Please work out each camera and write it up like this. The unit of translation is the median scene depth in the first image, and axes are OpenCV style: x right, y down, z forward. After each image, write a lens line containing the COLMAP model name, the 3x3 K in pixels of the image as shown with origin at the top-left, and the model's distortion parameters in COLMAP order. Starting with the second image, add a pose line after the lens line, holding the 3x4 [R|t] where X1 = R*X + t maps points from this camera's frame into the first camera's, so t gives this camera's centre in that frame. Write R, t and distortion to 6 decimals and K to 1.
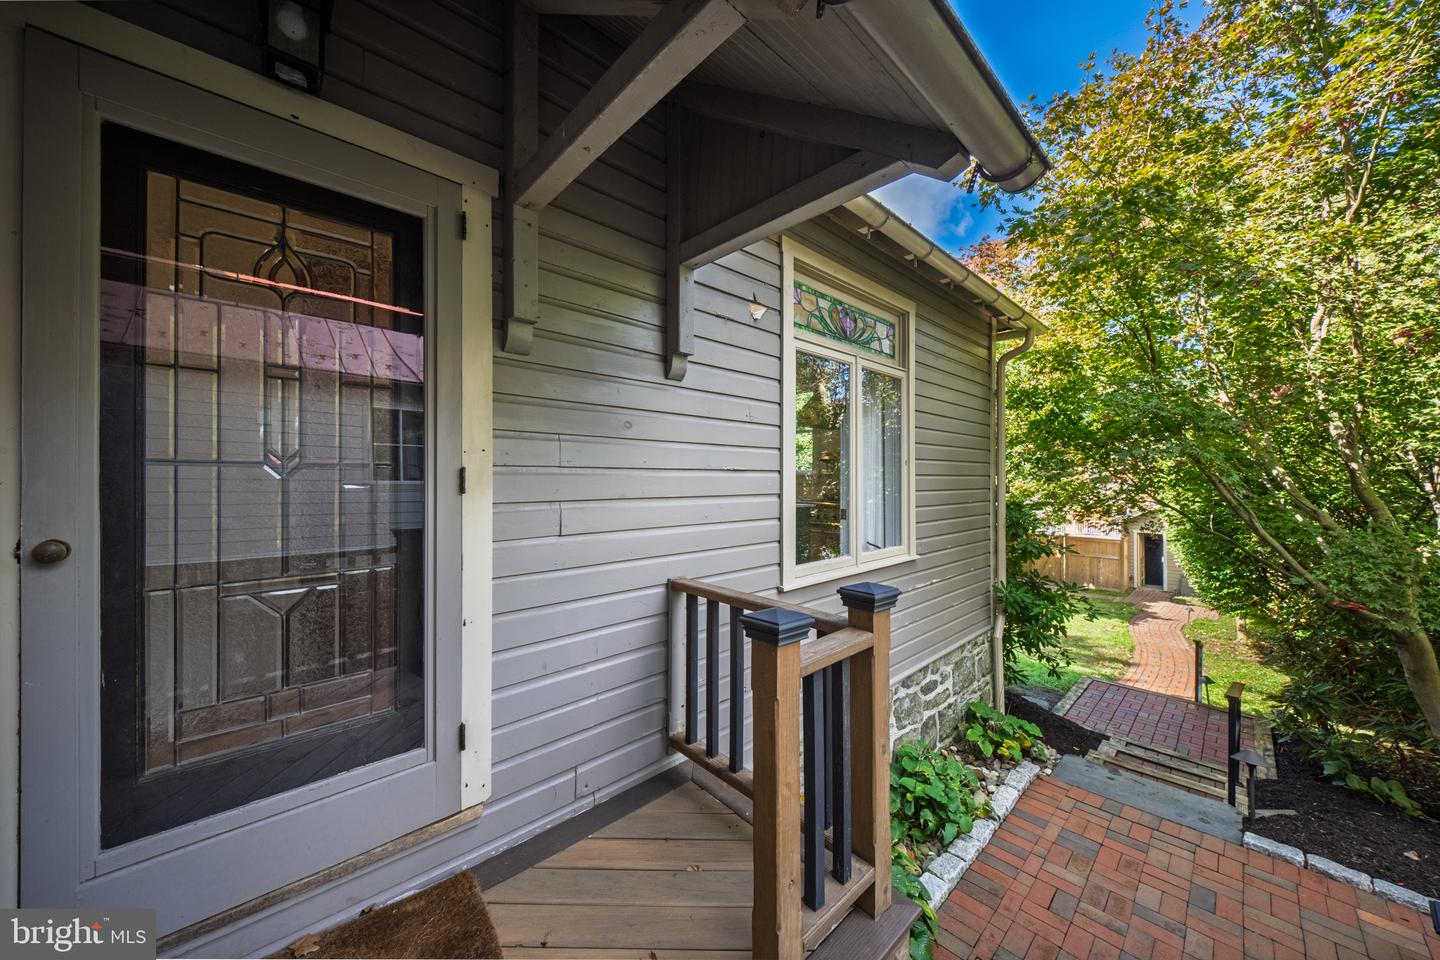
lens RADIAL K [[503.7, 0, 716.1], [0, 503.7, 481.3], [0, 0, 1]] dist [0.003512, -0.000265]
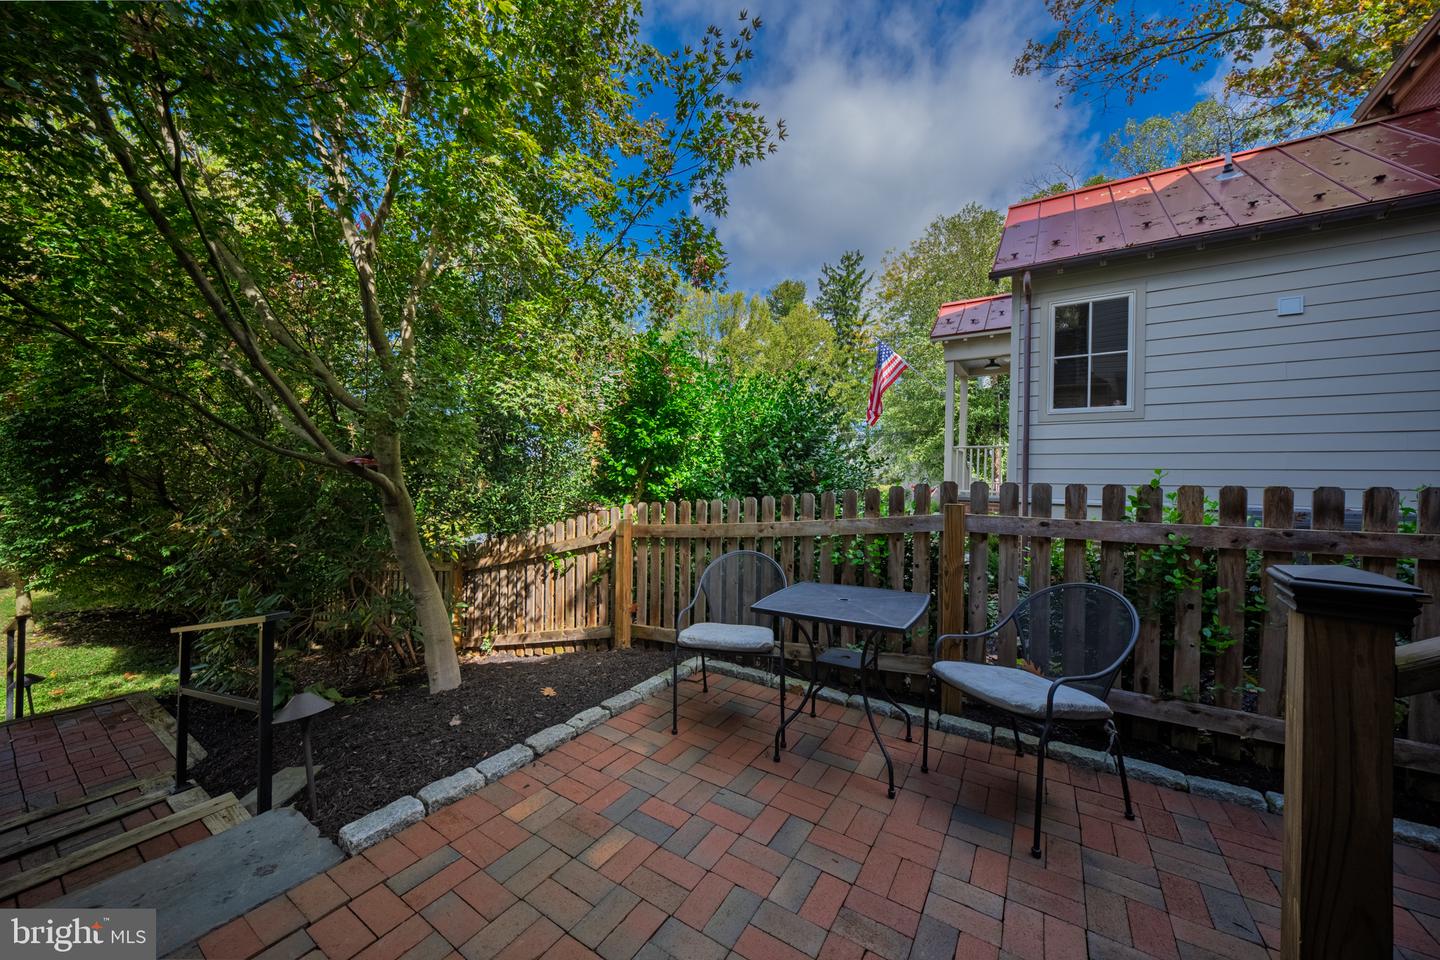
lens RADIAL K [[503.7, 0, 715.8], [0, 503.7, 479.3], [0, 0, 1]] dist [0.003512, -0.000265]
pose [[-0.218390, -0.011237, 0.975797, 0.420789], [-0.016778, 0.999829, 0.007759, 0.299232], [-0.975717, -0.014677, -0.218542, 0.738173]]
